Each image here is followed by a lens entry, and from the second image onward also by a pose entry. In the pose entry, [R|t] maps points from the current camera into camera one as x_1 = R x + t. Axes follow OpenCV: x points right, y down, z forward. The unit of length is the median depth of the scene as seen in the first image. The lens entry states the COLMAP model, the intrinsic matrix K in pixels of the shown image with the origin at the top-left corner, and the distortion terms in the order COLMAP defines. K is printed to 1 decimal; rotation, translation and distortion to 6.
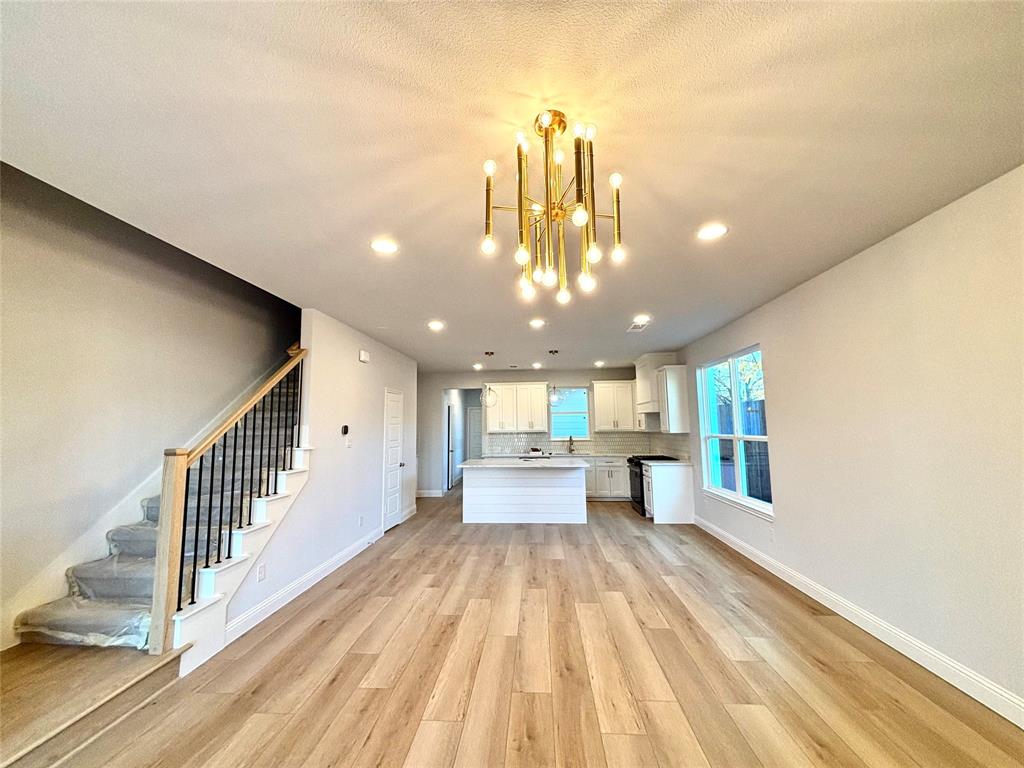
lens RADIAL K [[409.9, 0, 511.8], [0, 409.9, 379.7], [0, 0, 1]] dist [0.000395, 0.000047]
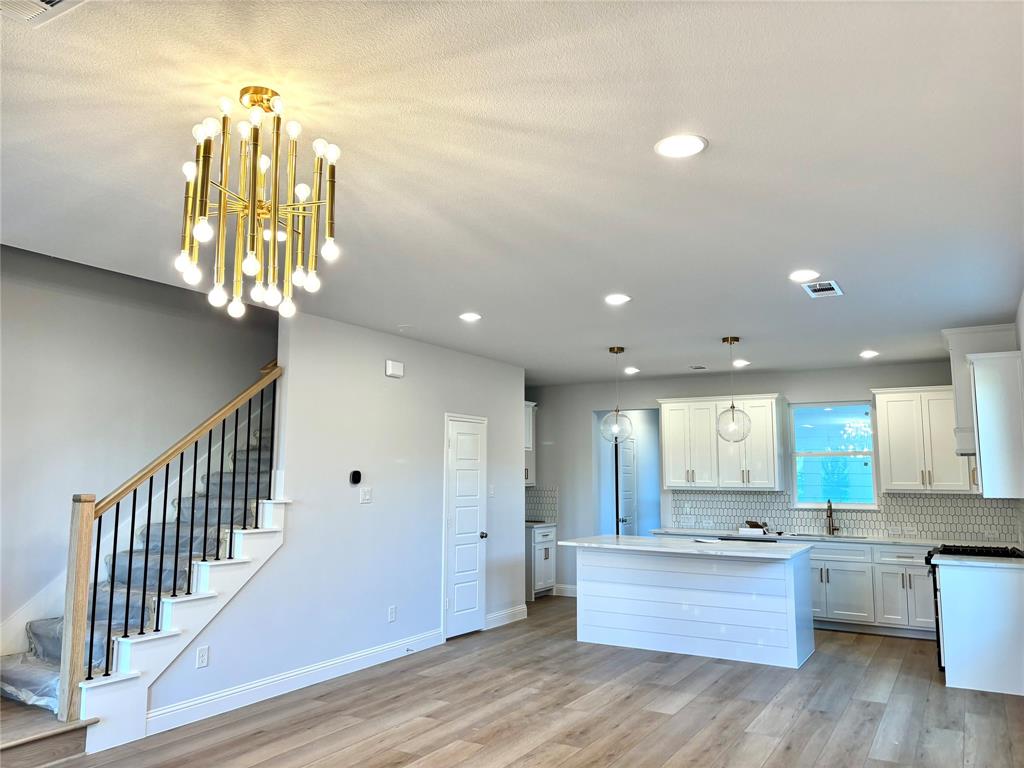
lens RADIAL K [[773.4, 0, 508.7], [0, 773.4, 384.1], [0, 0, 1]] dist [0.092843, -0.101922]
pose [[0.891344, -0.037910, -0.451739, 0.505322], [0.035064, 0.999277, -0.014675, -0.008181], [0.451969, -0.002760, 0.892029, -0.067231]]
